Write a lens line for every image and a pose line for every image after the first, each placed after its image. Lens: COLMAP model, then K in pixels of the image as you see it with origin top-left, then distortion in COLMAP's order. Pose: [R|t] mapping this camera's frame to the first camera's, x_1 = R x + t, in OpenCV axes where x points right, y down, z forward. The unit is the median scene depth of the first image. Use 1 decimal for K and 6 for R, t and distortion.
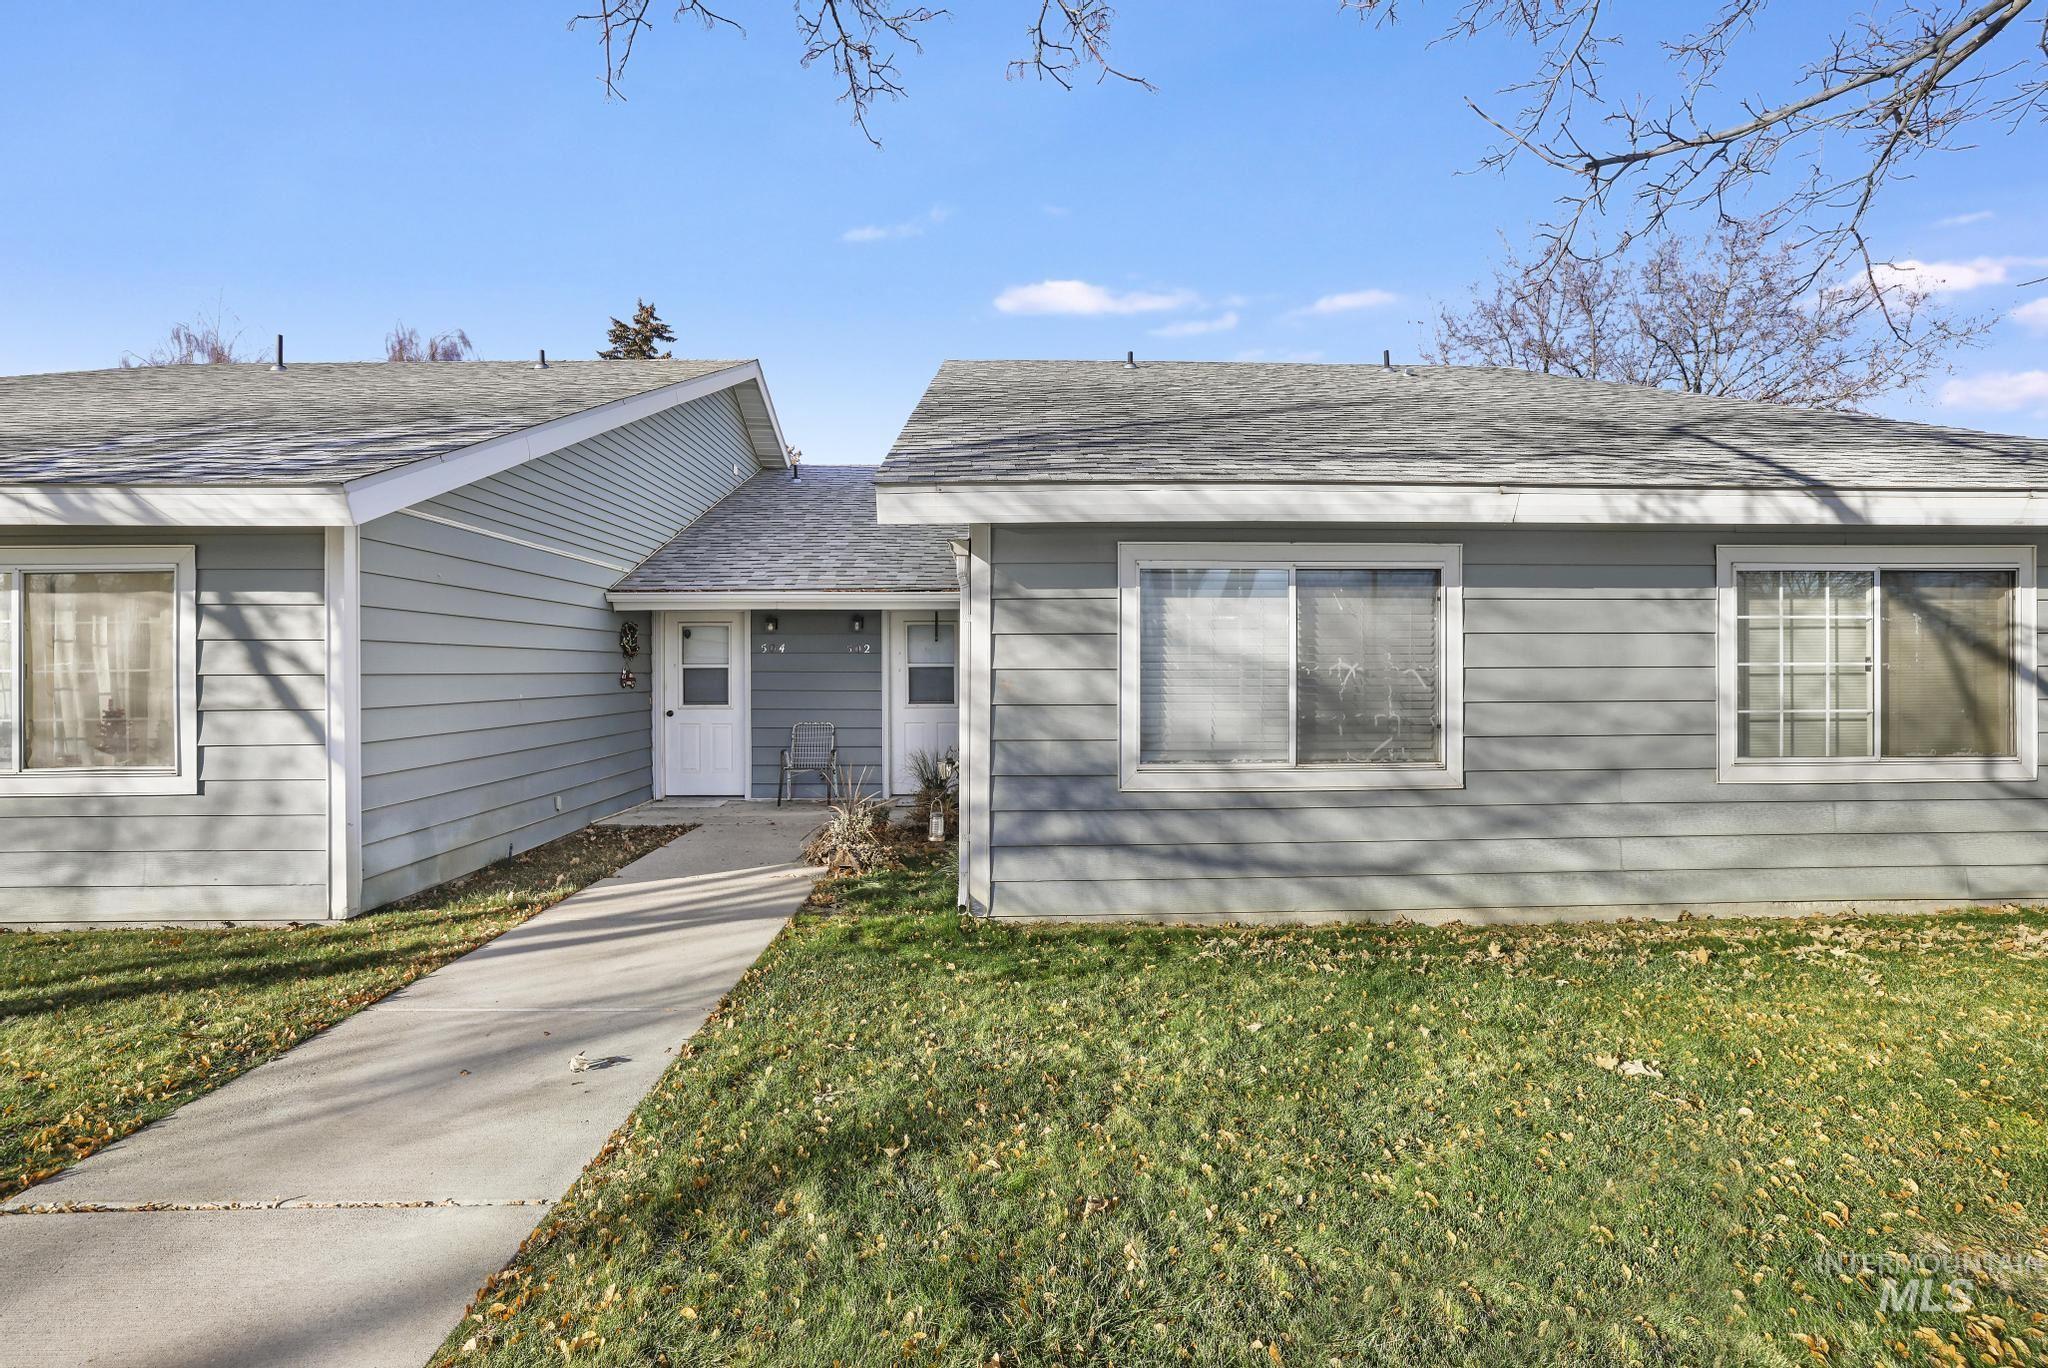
lens RADIAL K [[915.6, 0, 1023.0], [0, 915.6, 675.1], [0, 0, 1]] dist [-0.024926, 0.008493]
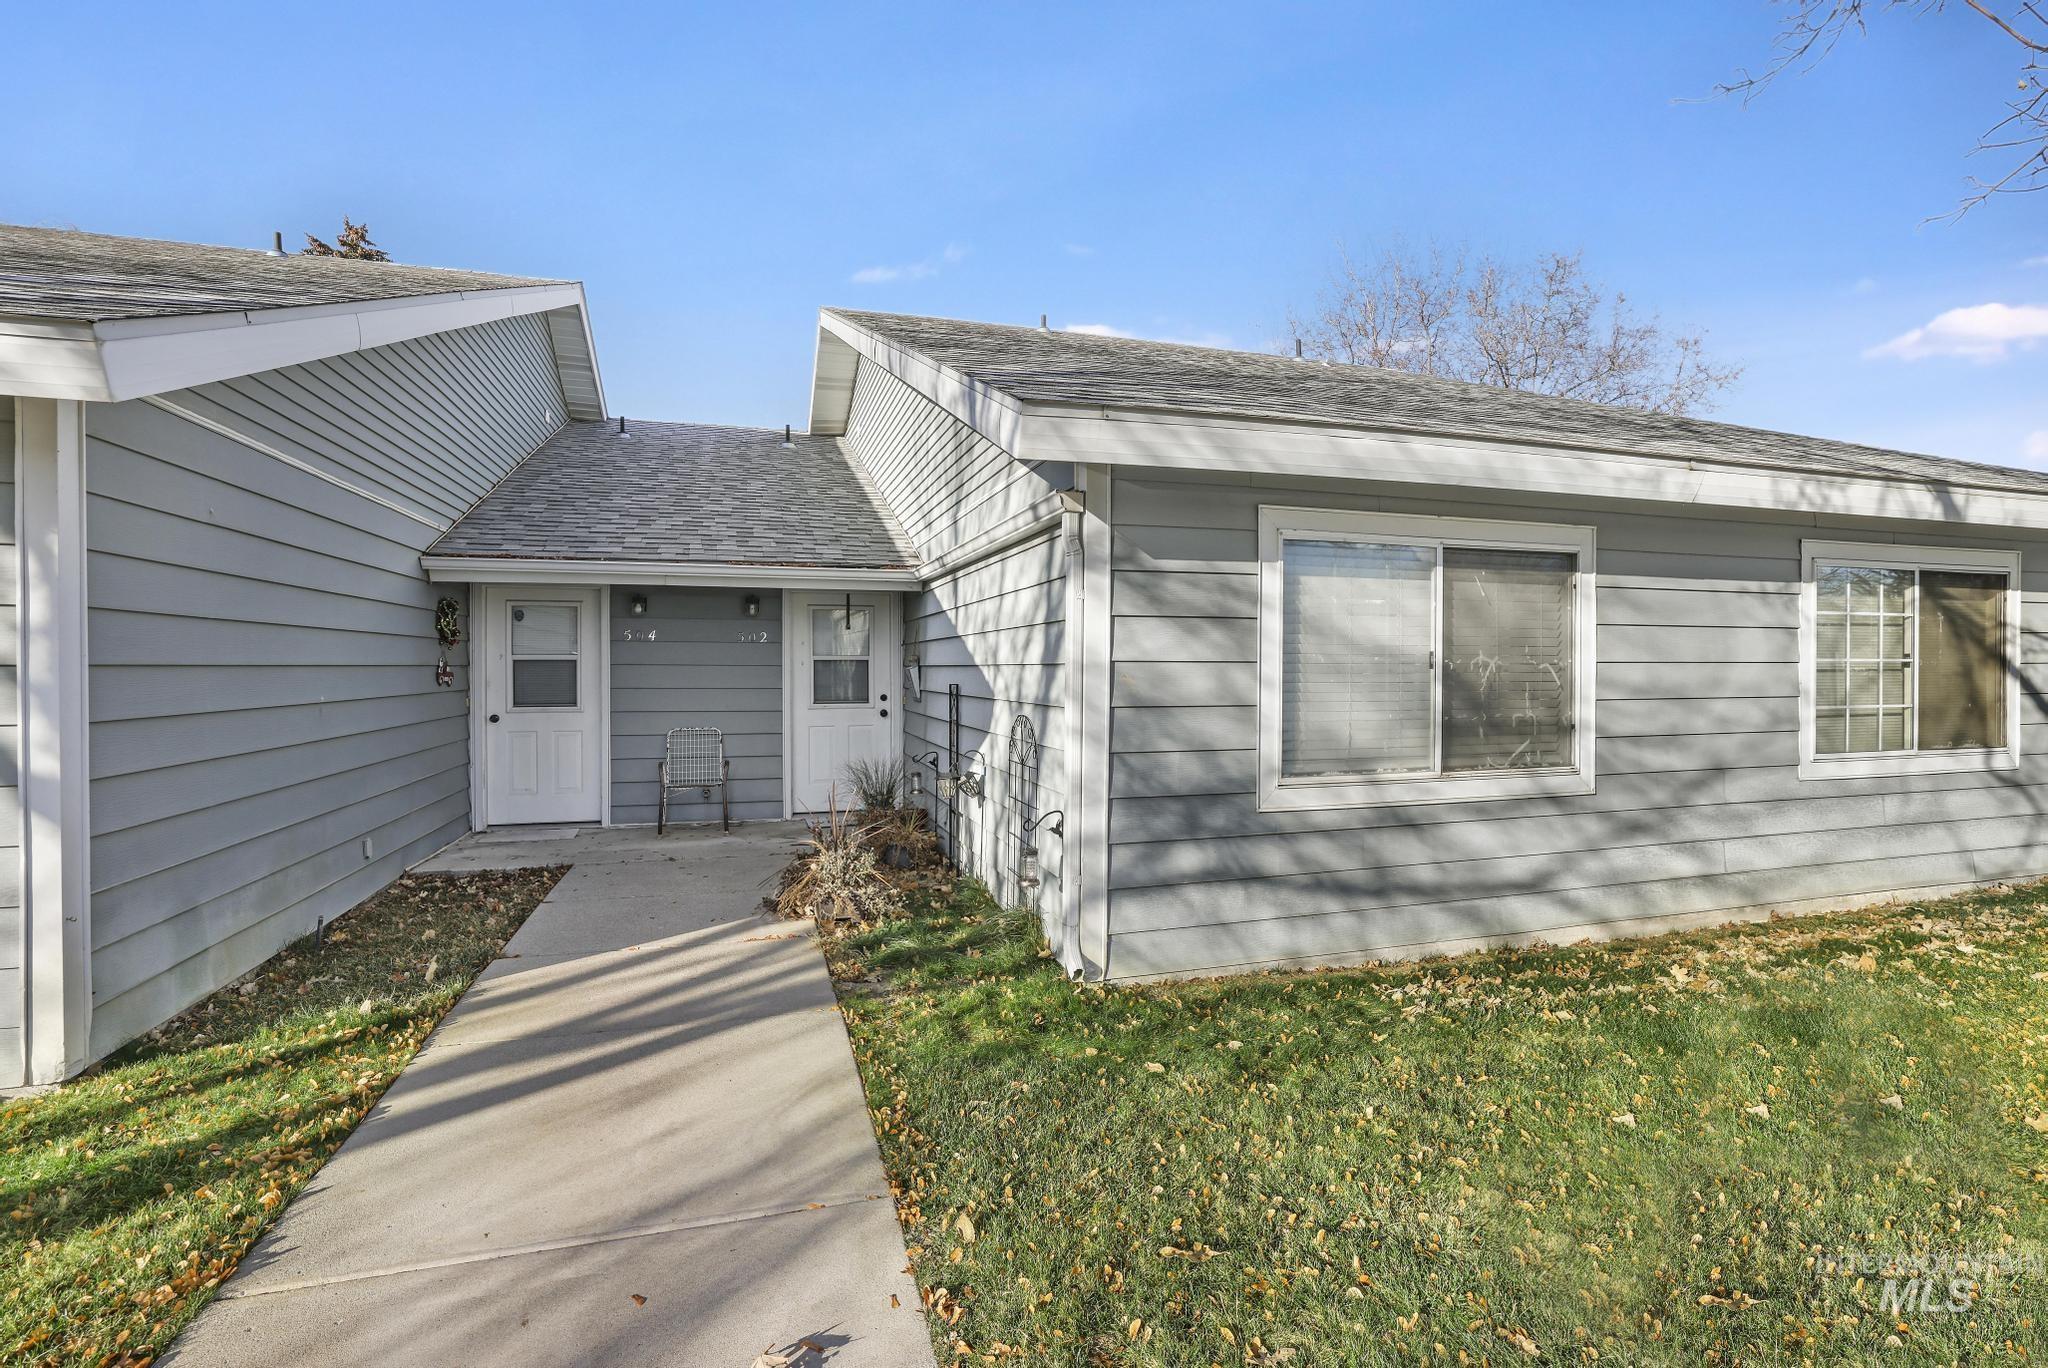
lens RADIAL K [[915.6, 0, 1036.1], [0, 915.6, 674.0], [0, 0, 1]] dist [-0.024926, 0.008493]
pose [[0.962246, 0.001464, 0.272177, -0.305390], [-0.002195, 0.999995, 0.002380, 0.003026], [-0.272172, -0.002888, 0.962244, 0.272723]]
